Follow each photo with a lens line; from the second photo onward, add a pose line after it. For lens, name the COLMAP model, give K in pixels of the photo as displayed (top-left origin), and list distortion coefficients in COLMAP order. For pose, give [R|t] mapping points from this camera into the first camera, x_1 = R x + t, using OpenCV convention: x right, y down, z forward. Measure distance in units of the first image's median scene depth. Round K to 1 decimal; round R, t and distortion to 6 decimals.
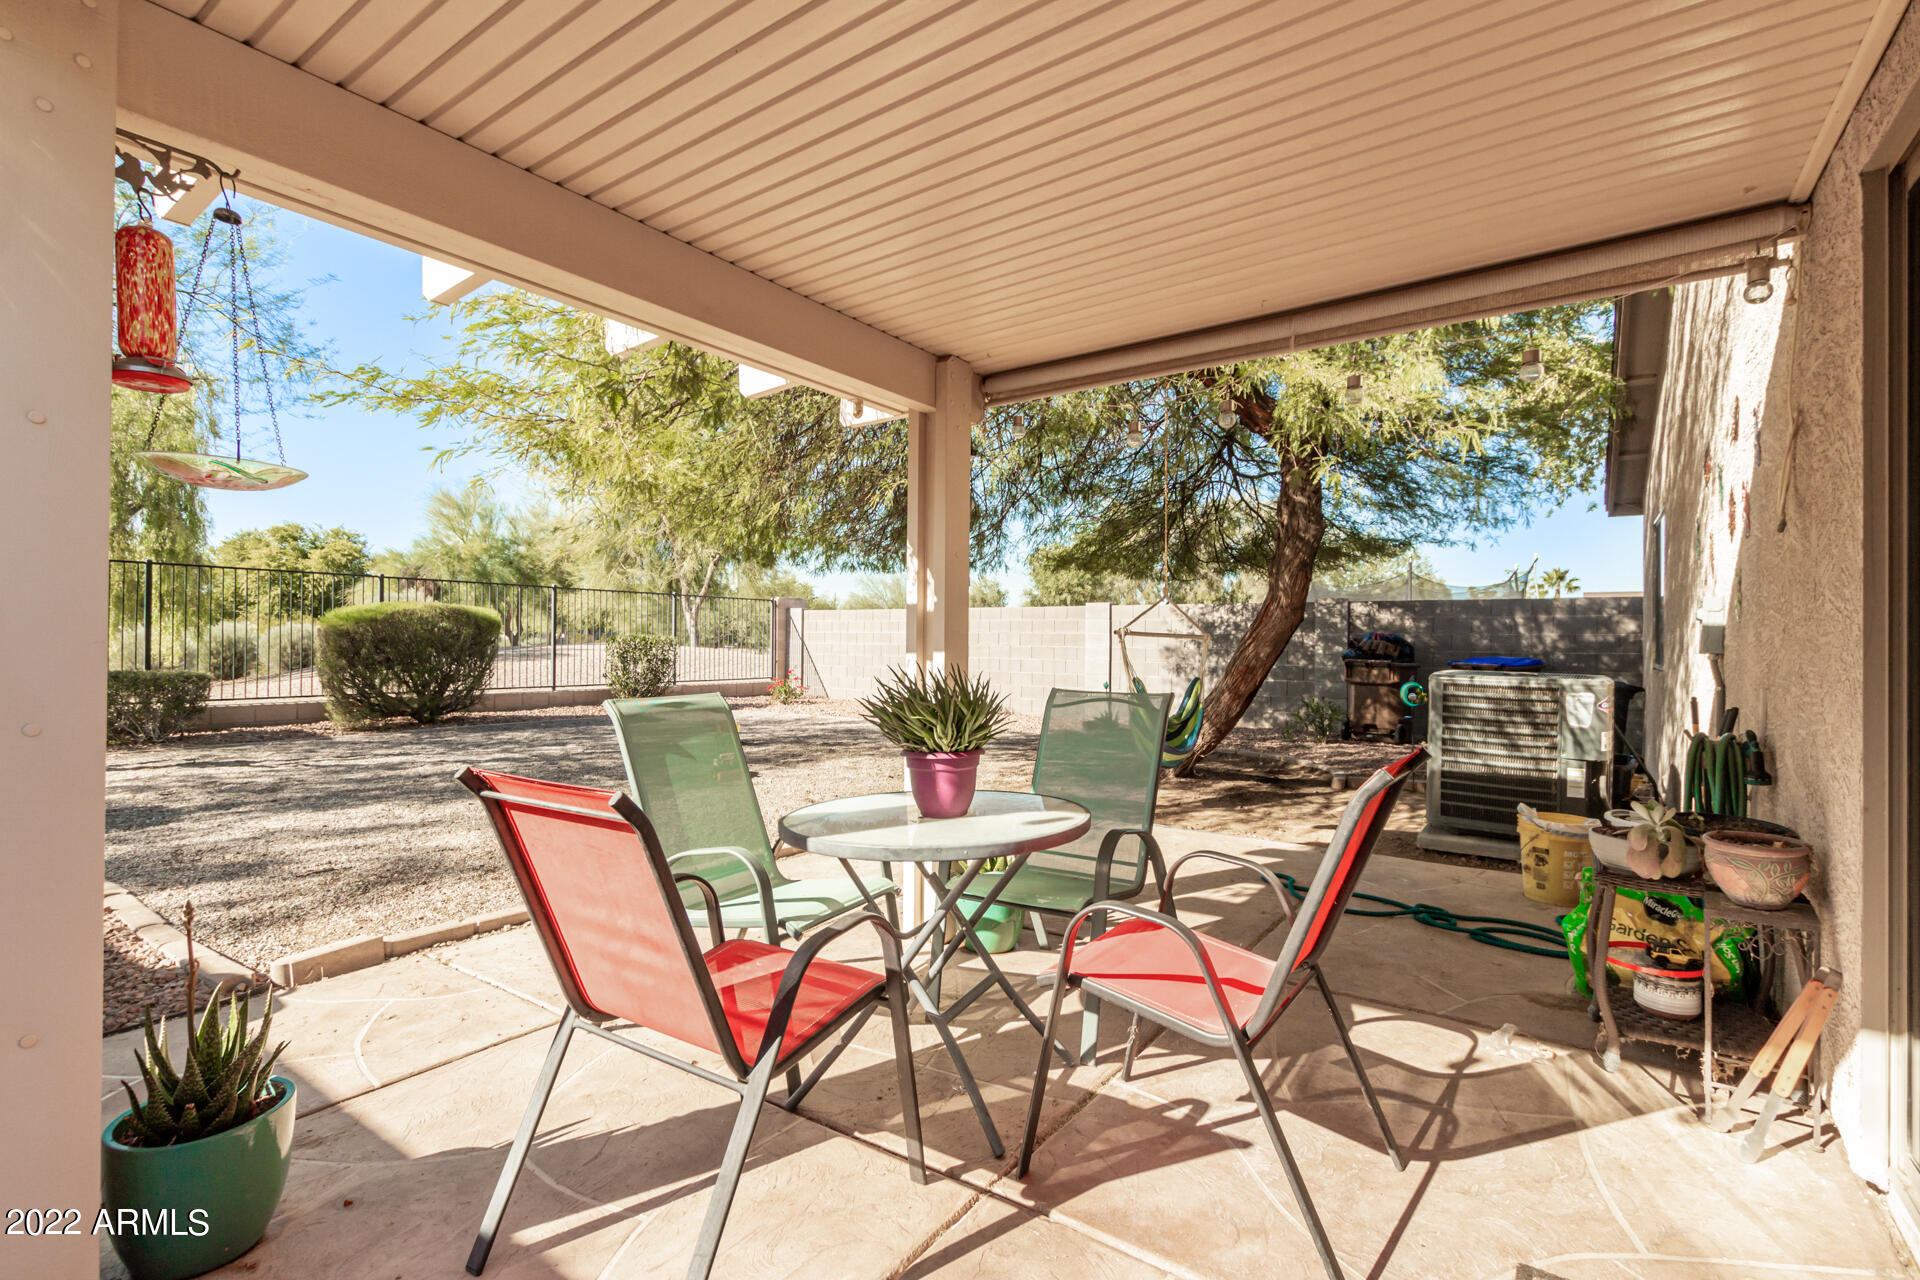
lens RADIAL K [[872.0, 0, 956.2], [0, 872.0, 639.5], [0, 0, 1]] dist [0.006607, 0.000003]
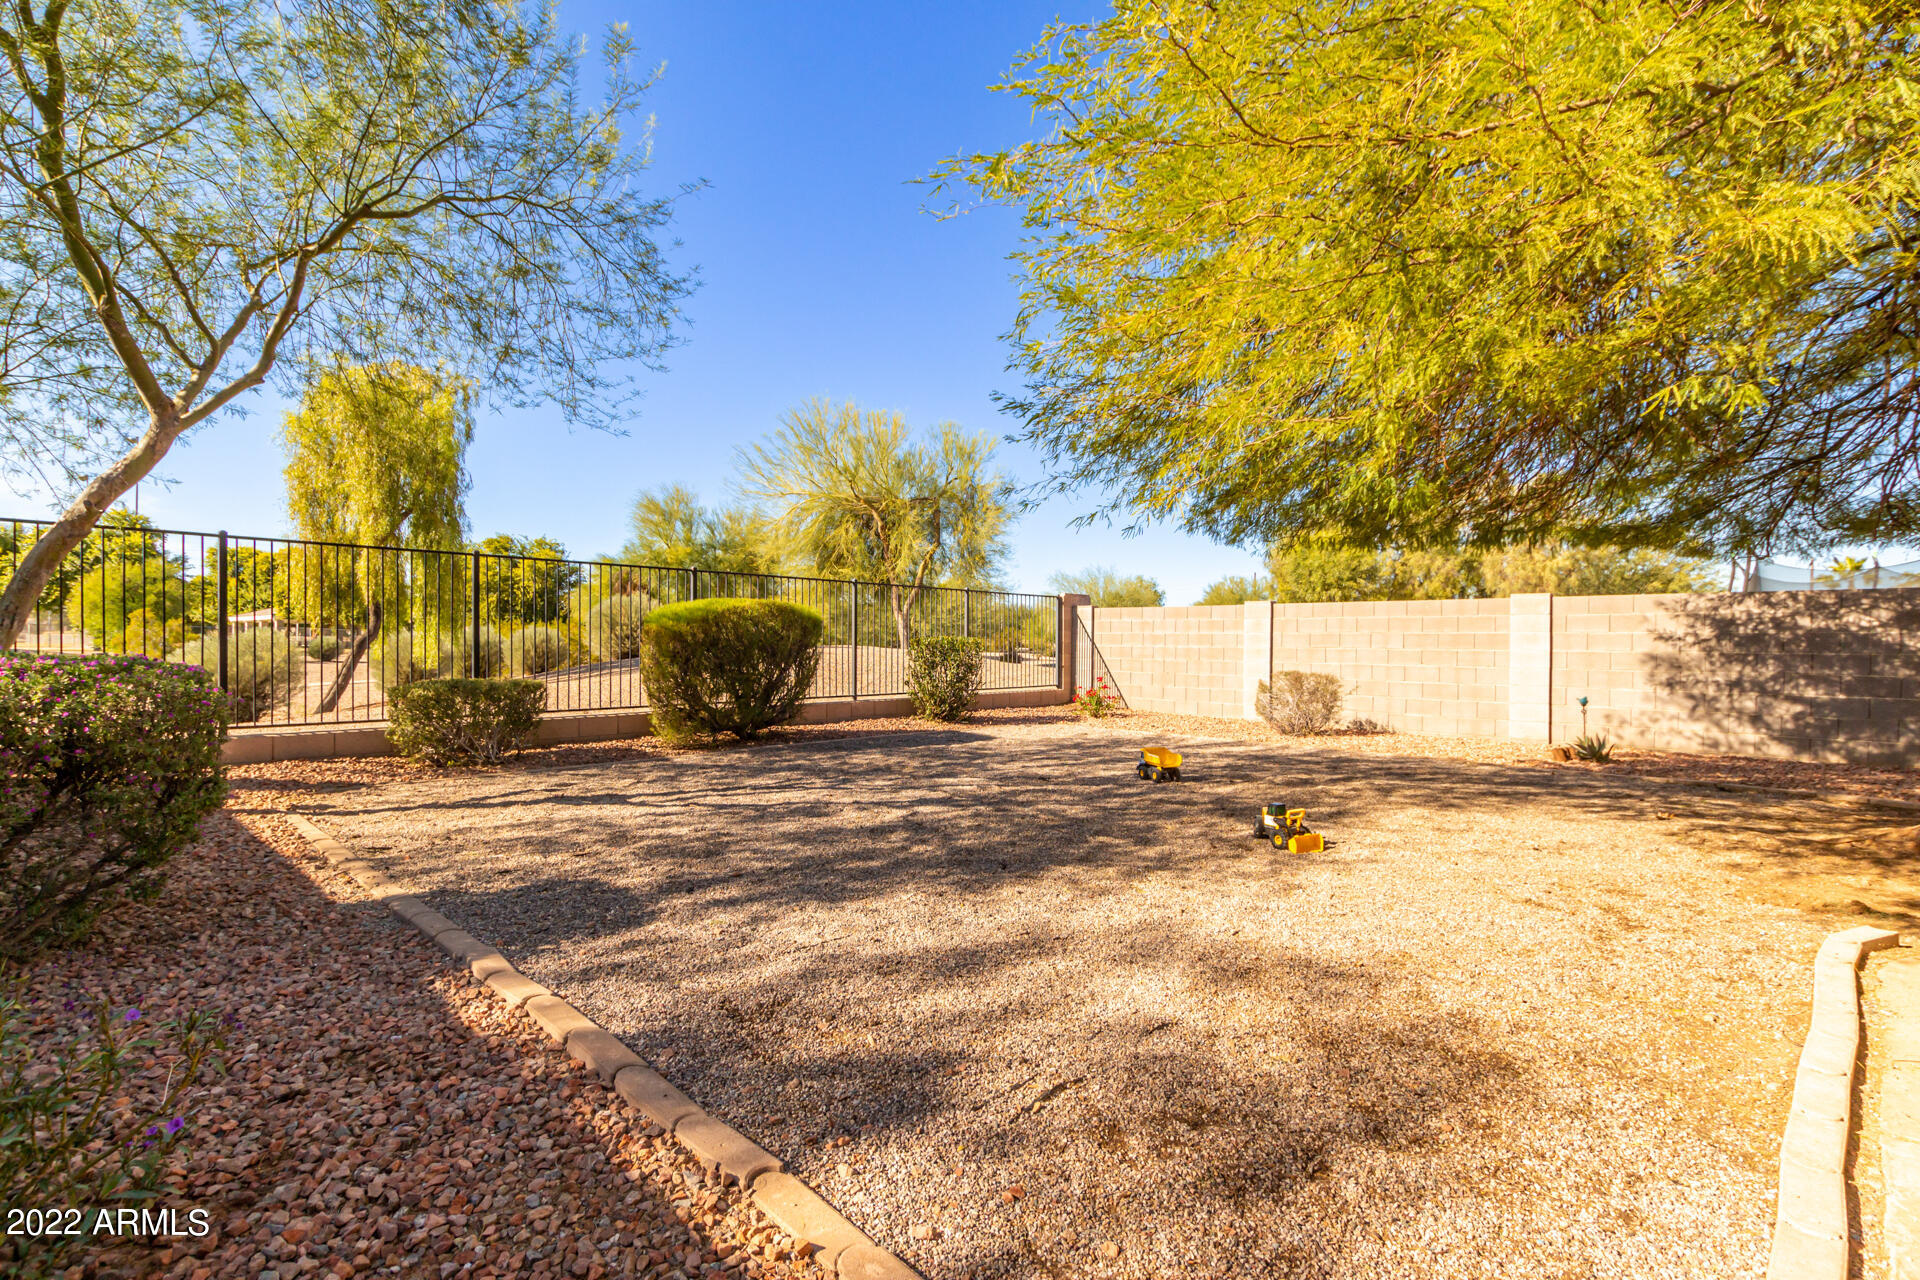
lens RADIAL K [[872.0, 0, 958.5], [0, 872.0, 646.0], [0, 0, 1]] dist [0.006607, 0.000003]
pose [[0.987592, -0.000038, -0.157041, -0.234452], [0.000654, 0.999992, 0.003869, 0.001090], [0.157039, -0.003924, 0.987585, 0.164959]]
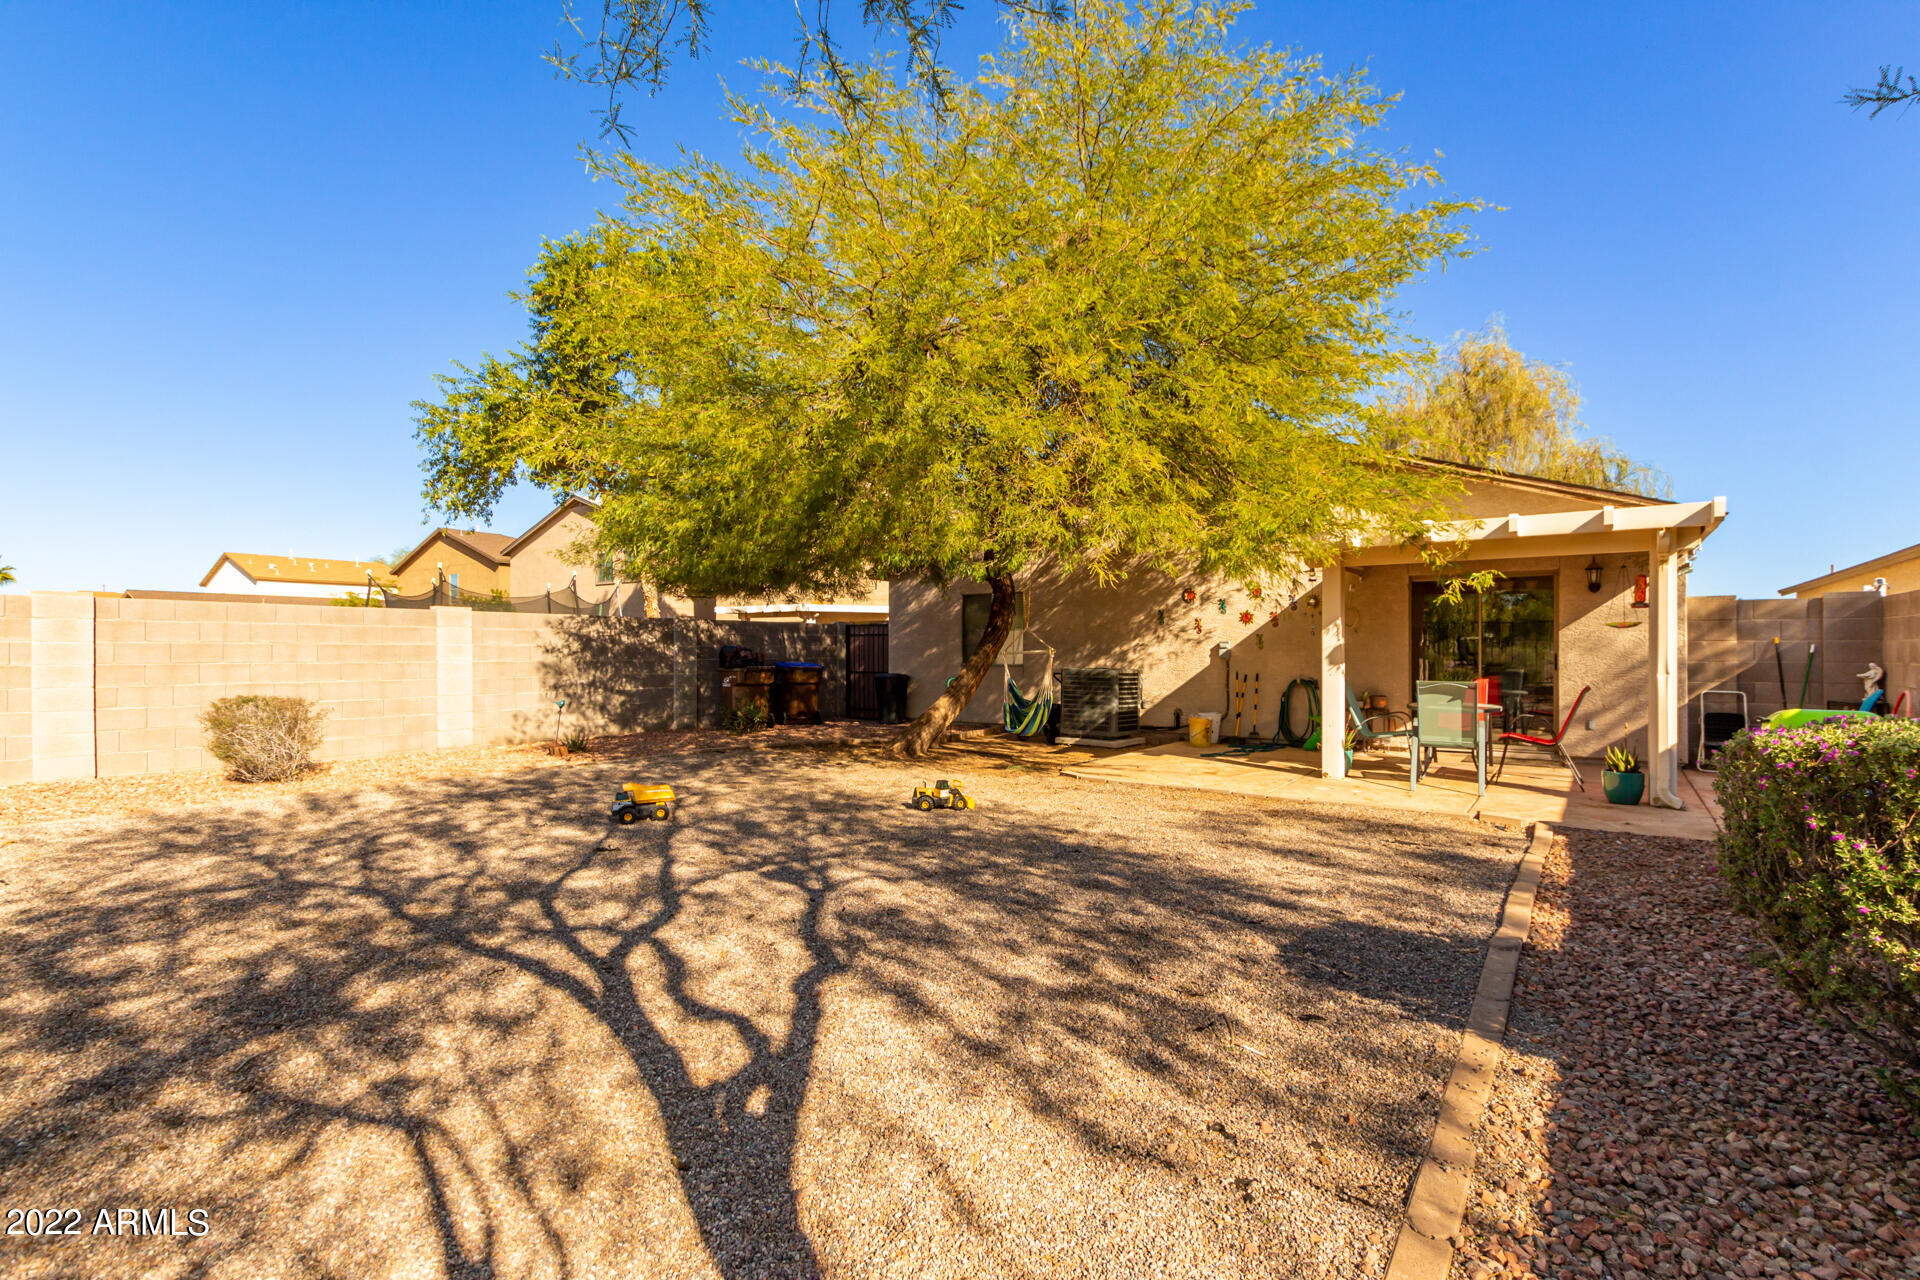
lens RADIAL K [[872.0, 0, 952.7], [0, 872.0, 646.3], [0, 0, 1]] dist [0.006607, 0.000003]
pose [[0.039289, -0.007891, 0.999197, -0.684396], [0.001095, 0.999969, 0.007854, -0.013960], [-0.999227, 0.000786, 0.039296, 0.543413]]
